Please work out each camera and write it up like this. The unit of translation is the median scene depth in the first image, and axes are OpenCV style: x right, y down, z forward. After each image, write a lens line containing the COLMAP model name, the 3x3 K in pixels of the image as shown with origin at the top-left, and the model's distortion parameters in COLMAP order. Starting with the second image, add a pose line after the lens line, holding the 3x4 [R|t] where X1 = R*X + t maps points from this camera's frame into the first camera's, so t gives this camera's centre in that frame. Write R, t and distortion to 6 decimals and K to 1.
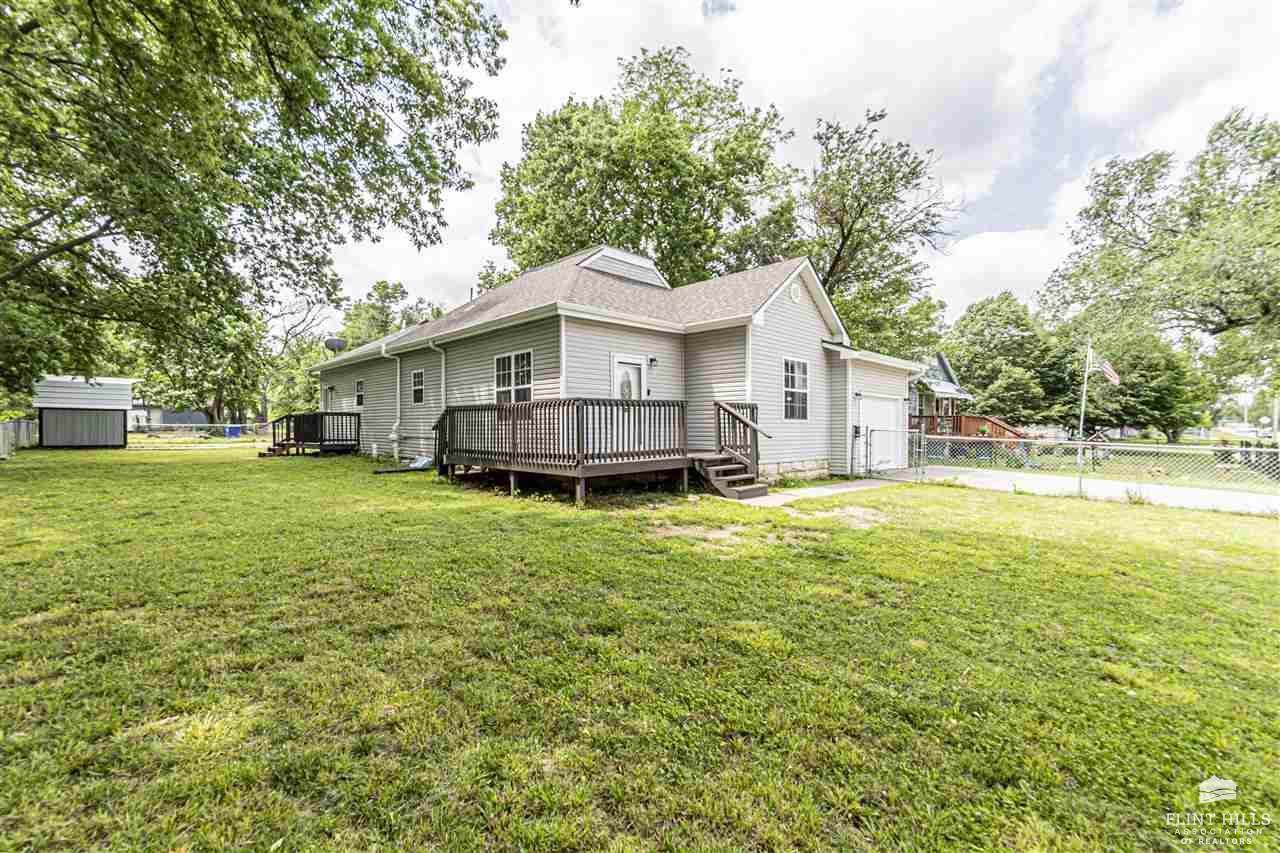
lens RADIAL K [[565.1, 0, 645.5], [0, 565.1, 426.5], [0, 0, 1]] dist [-0.000659, 0.001726]
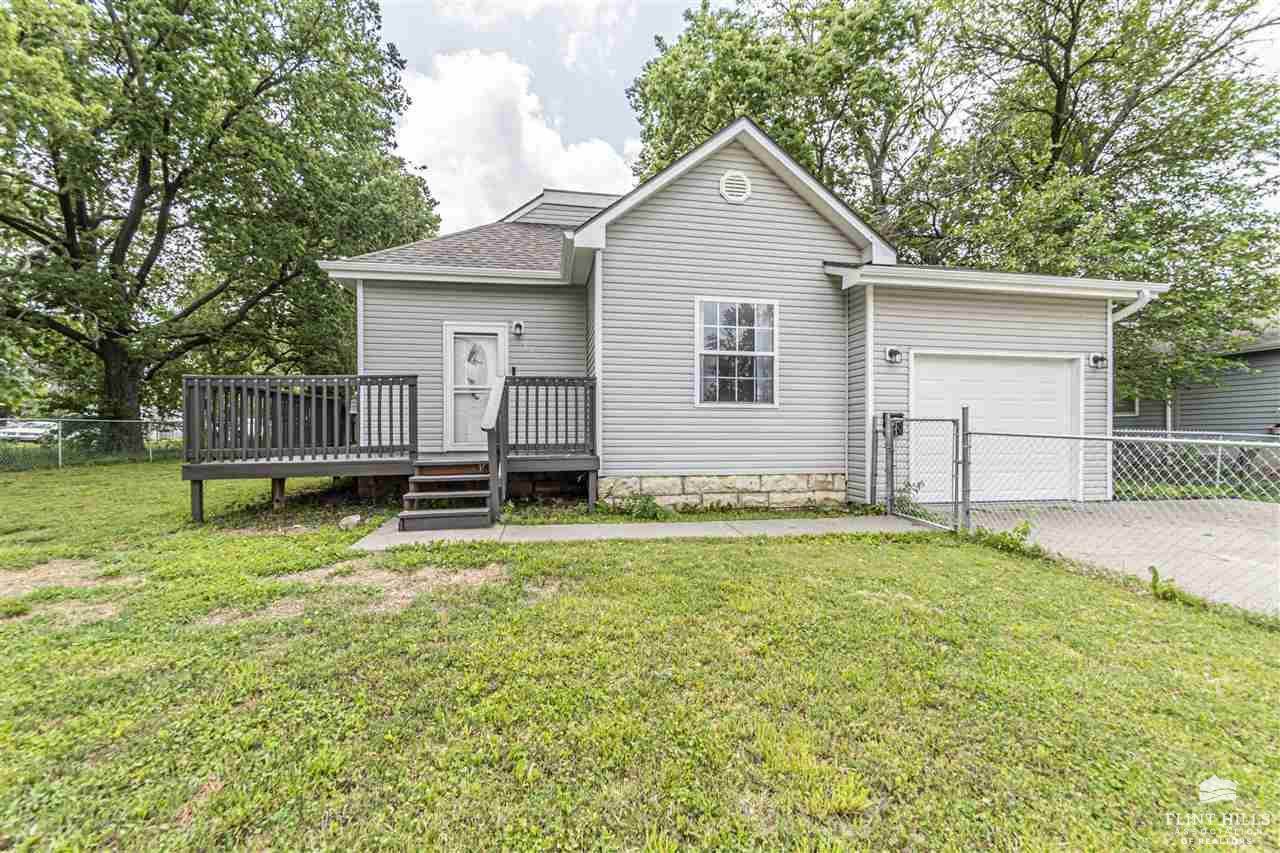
lens RADIAL K [[565.1, 0, 640.3], [0, 565.1, 432.2], [0, 0, 1]] dist [-0.000659, 0.001726]
pose [[0.814792, -0.005044, -0.579732, 0.508339], [0.001275, 0.999975, -0.006909, 0.020958], [0.579753, 0.004891, 0.814778, 0.453611]]
